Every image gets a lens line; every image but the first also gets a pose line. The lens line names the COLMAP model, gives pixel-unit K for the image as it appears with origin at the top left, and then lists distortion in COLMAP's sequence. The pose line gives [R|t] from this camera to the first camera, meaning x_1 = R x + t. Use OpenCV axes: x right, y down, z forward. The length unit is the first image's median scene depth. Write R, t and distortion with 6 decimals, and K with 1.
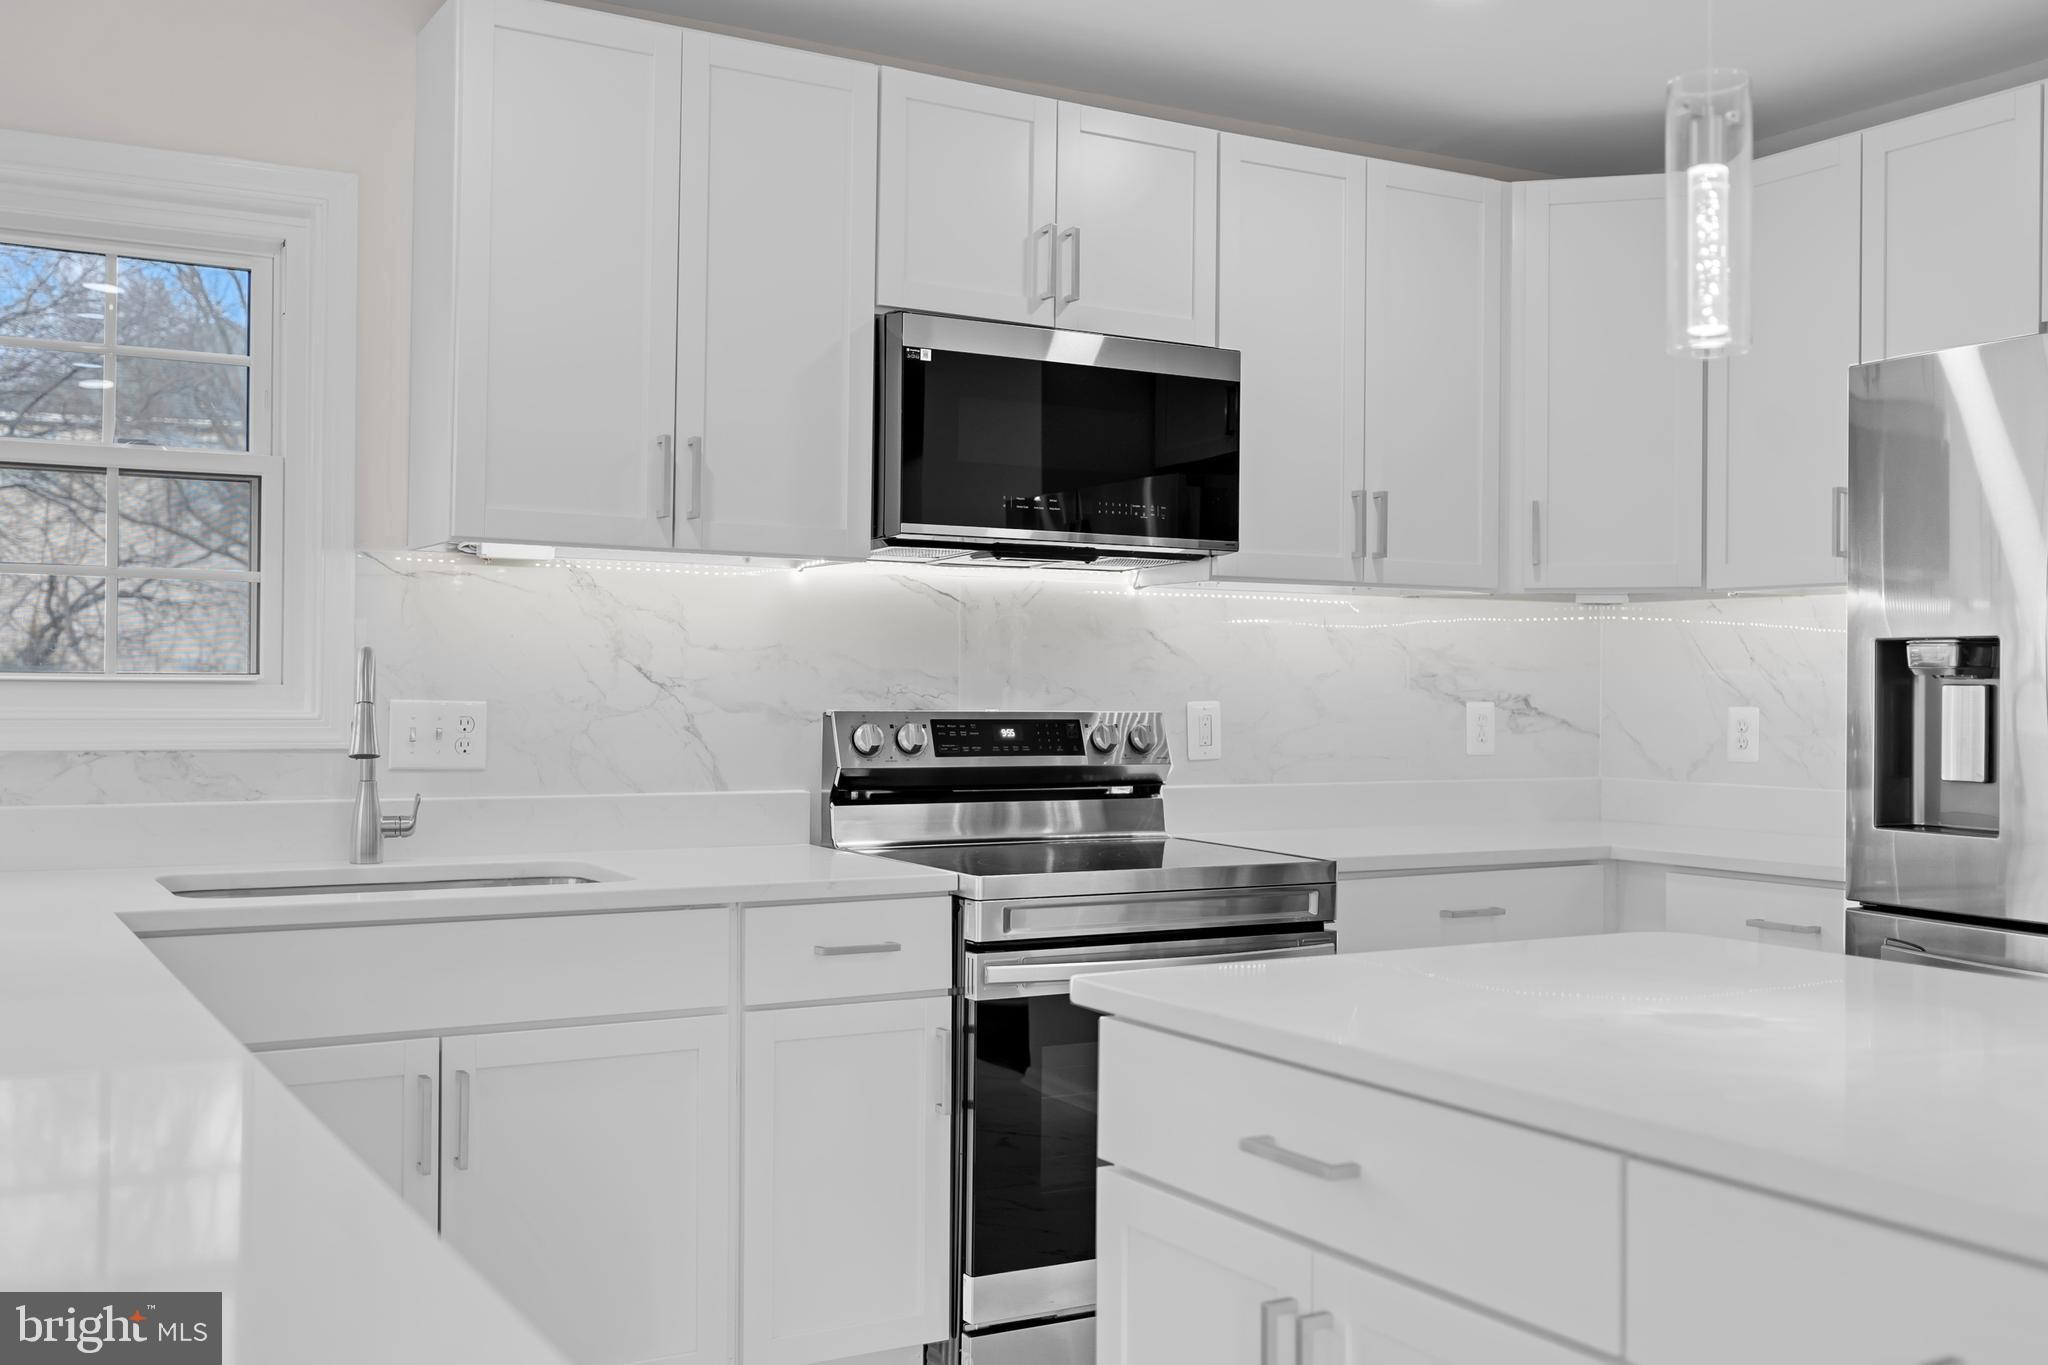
lens RADIAL K [[1989.7, 0, 1020.8], [0, 1989.7, 686.7], [0, 0, 1]] dist [0.009667, 0.000000]
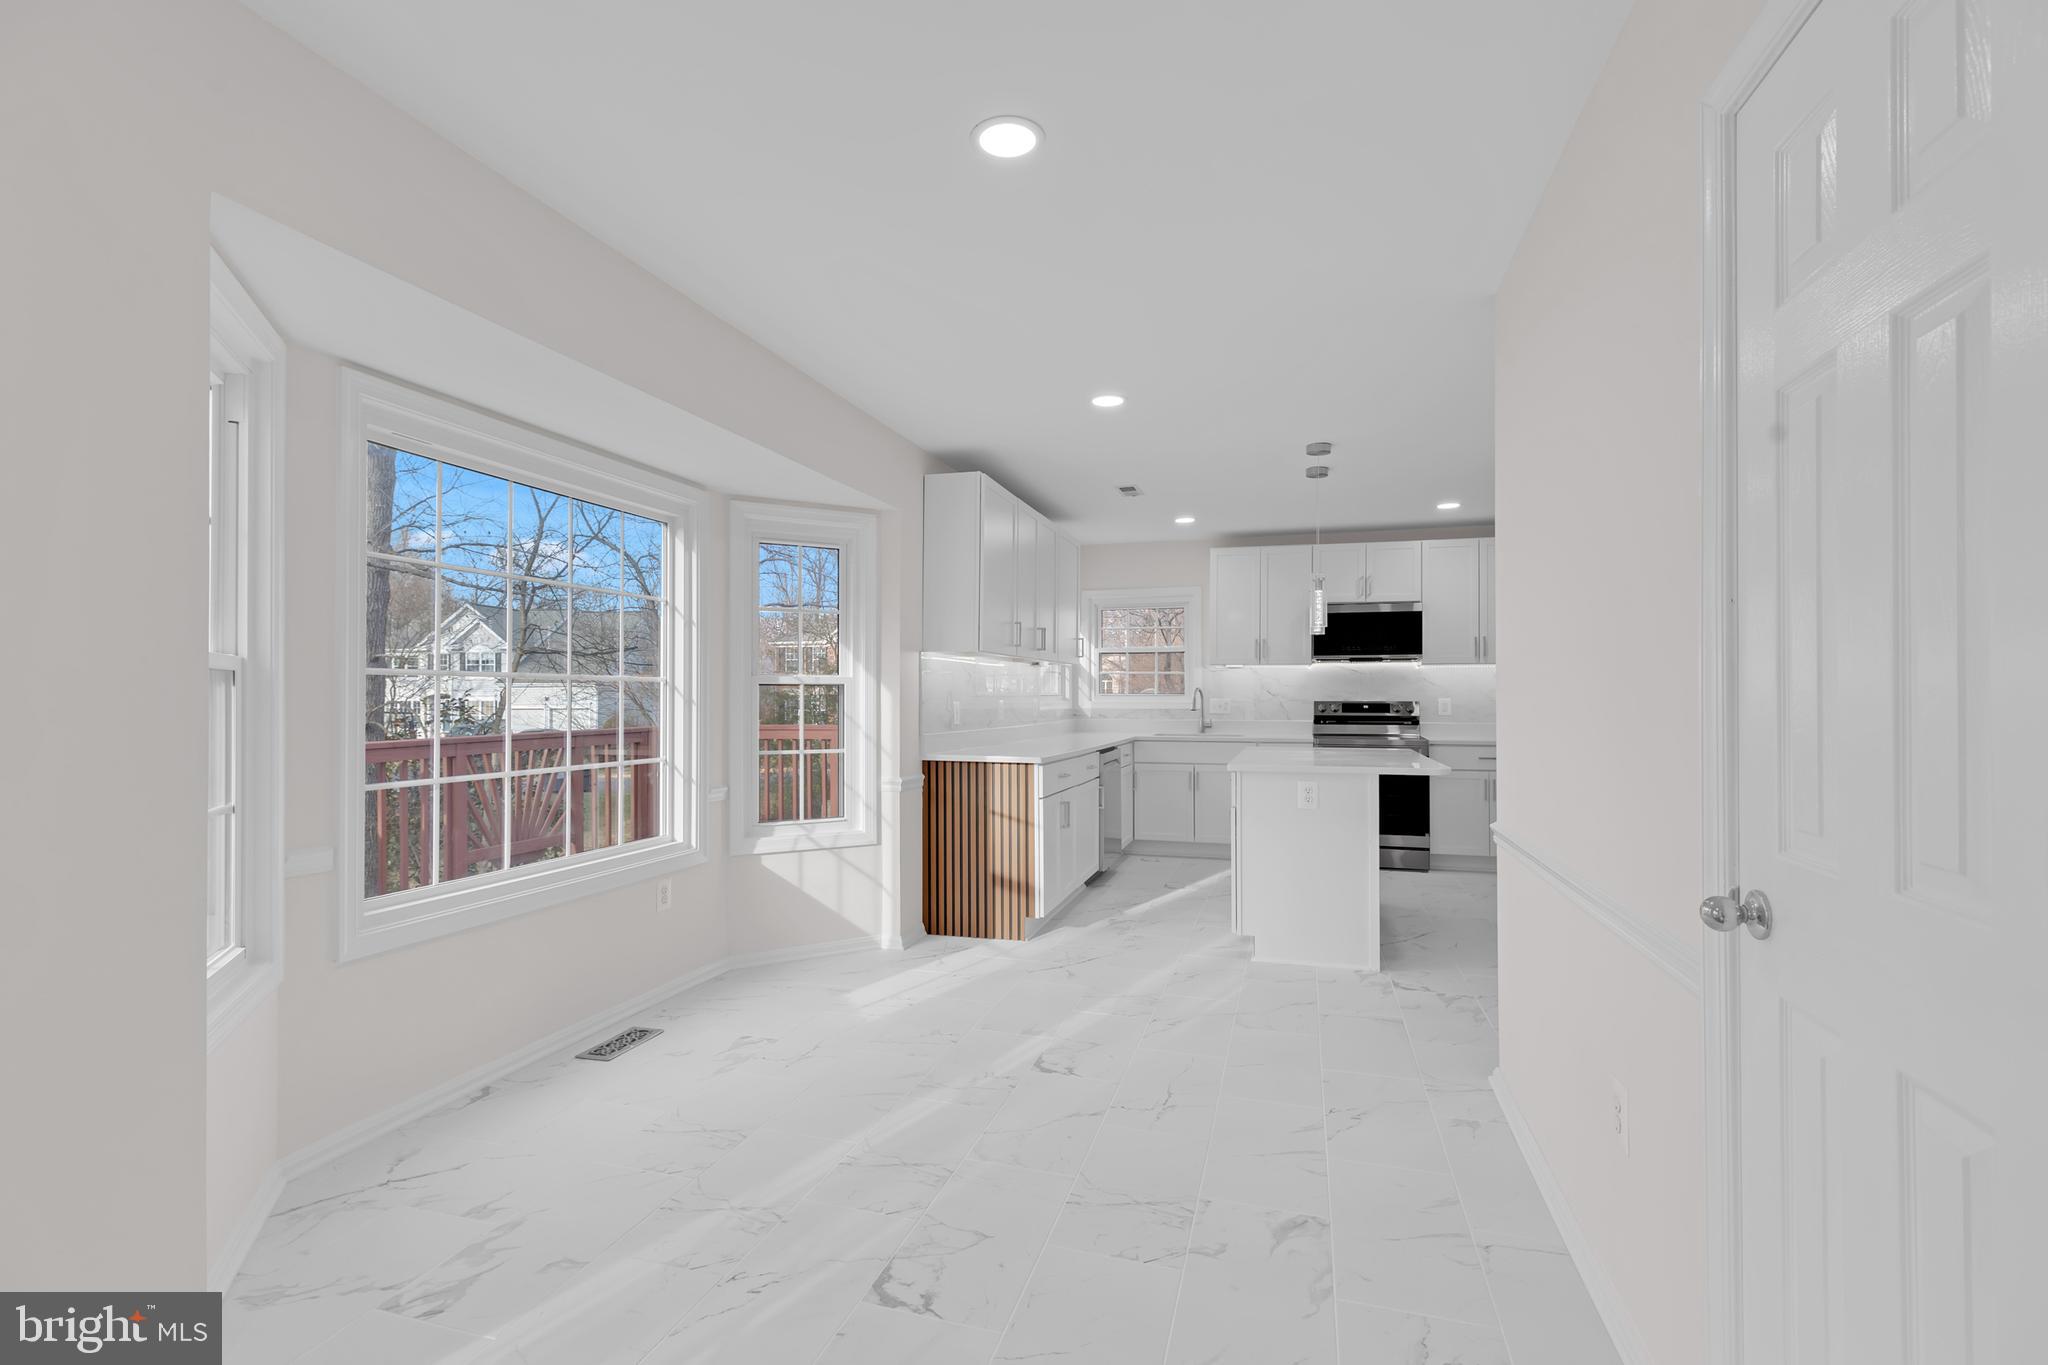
lens RADIAL K [[934.2, 0, 1021.9], [0, 934.2, 688.3], [0, 0, 1]] dist [0.003034, 0.000304]
pose [[0.693002, -0.012862, -0.720821, 0.873378], [0.005896, 0.999909, -0.012174, 0.005989], [0.720911, 0.004187, 0.693015, -0.753384]]
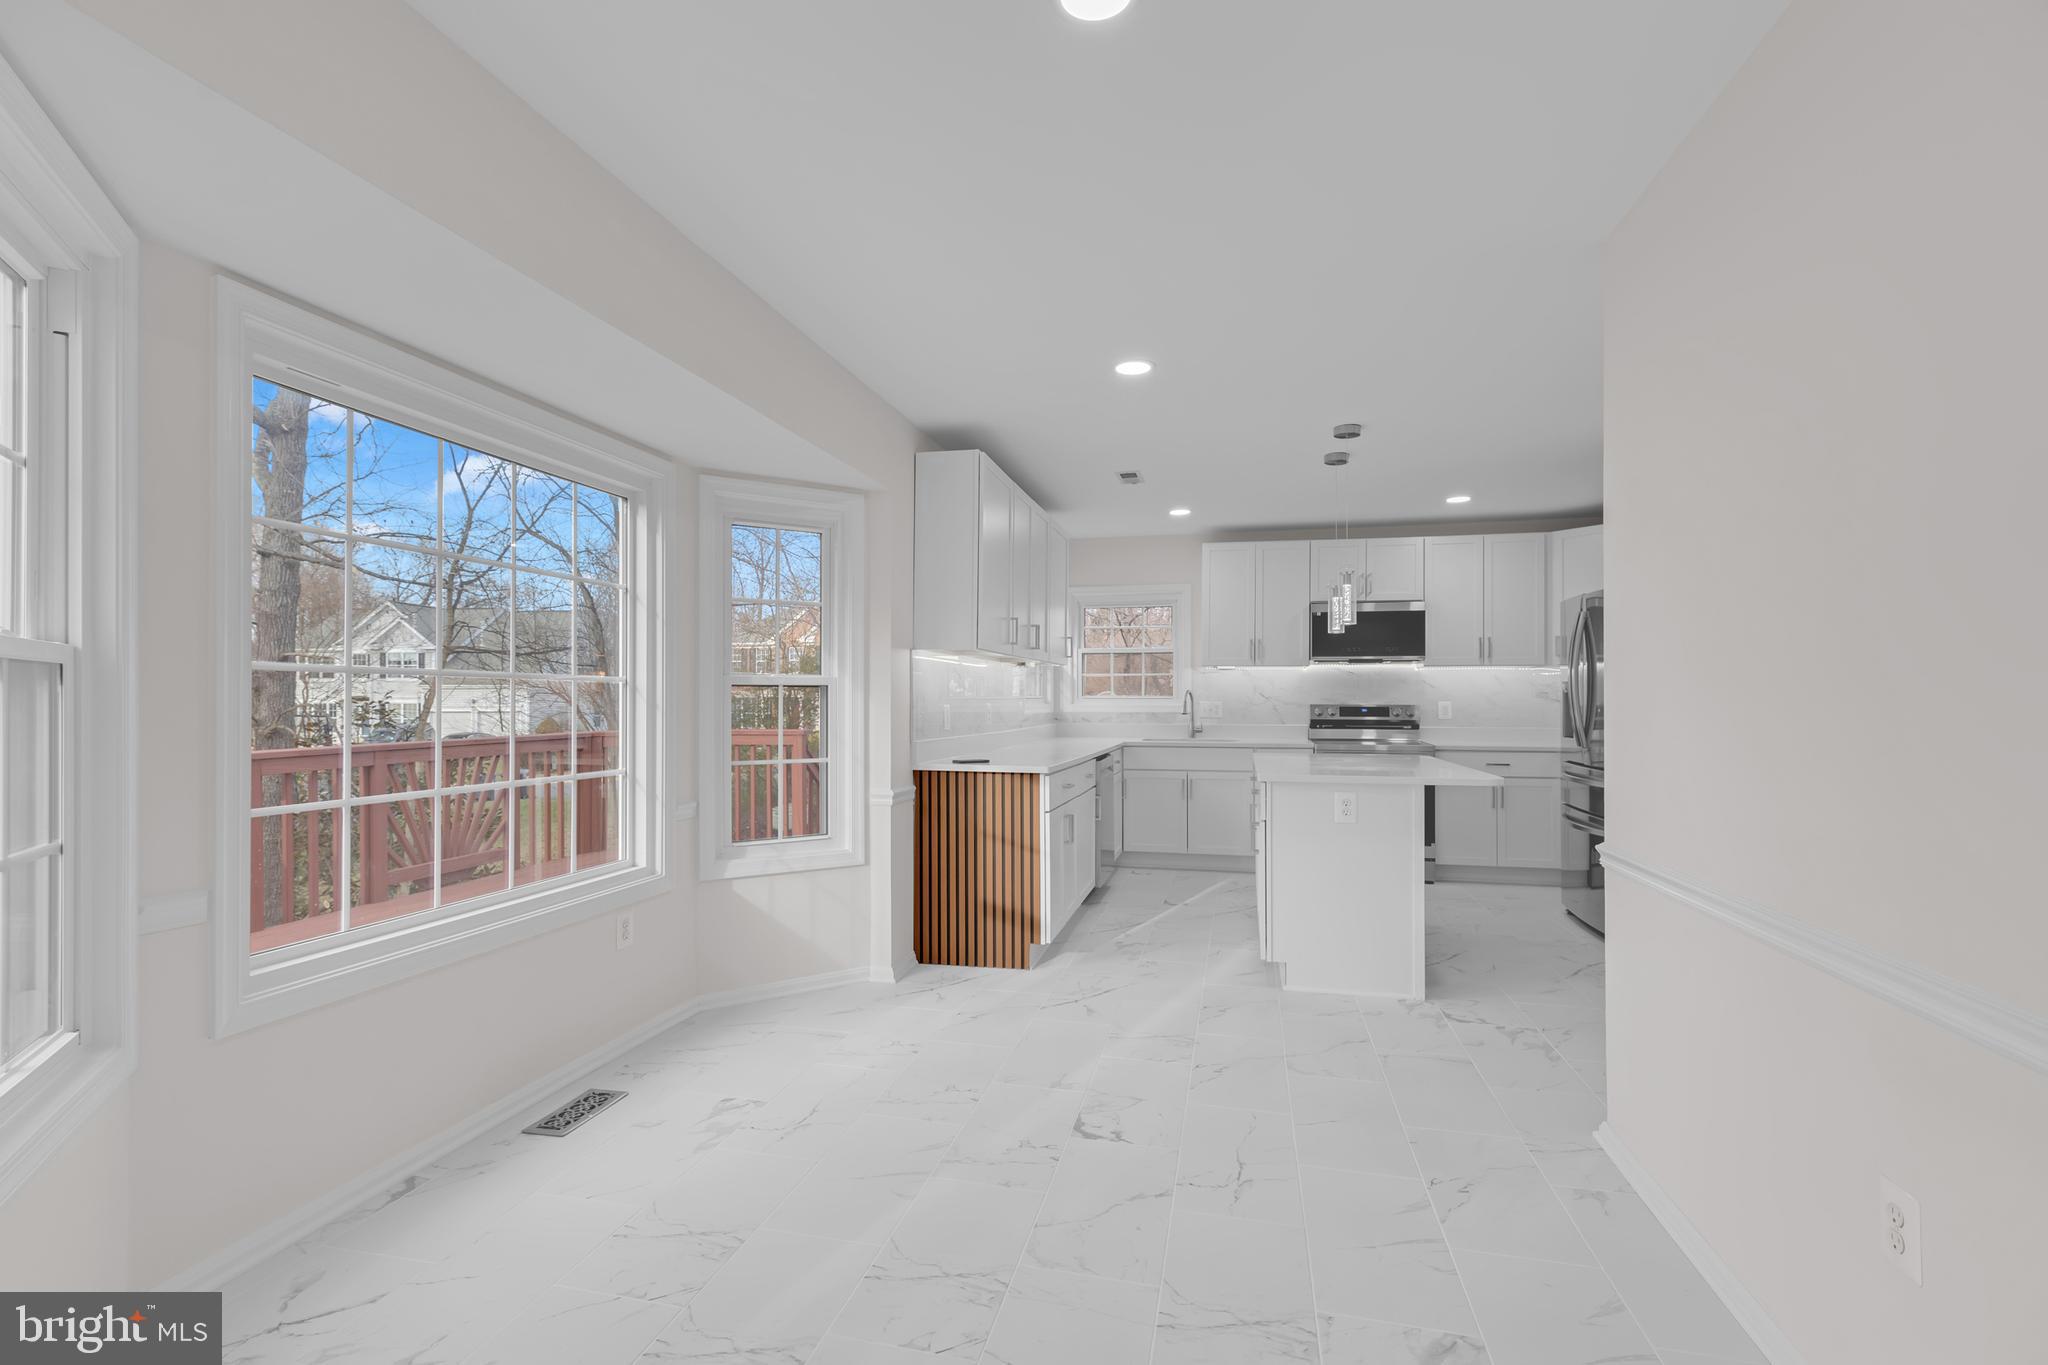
lens RADIAL K [[937.1, 0, 1022.7], [0, 937.1, 696.2], [0, 0, 1]] dist [0.005418, -0.001432]
pose [[0.734254, -0.008466, -0.678822, 0.738478], [0.005410, 0.999963, -0.006619, 0.005463], [0.678854, 0.001188, 0.734273, -0.720436]]
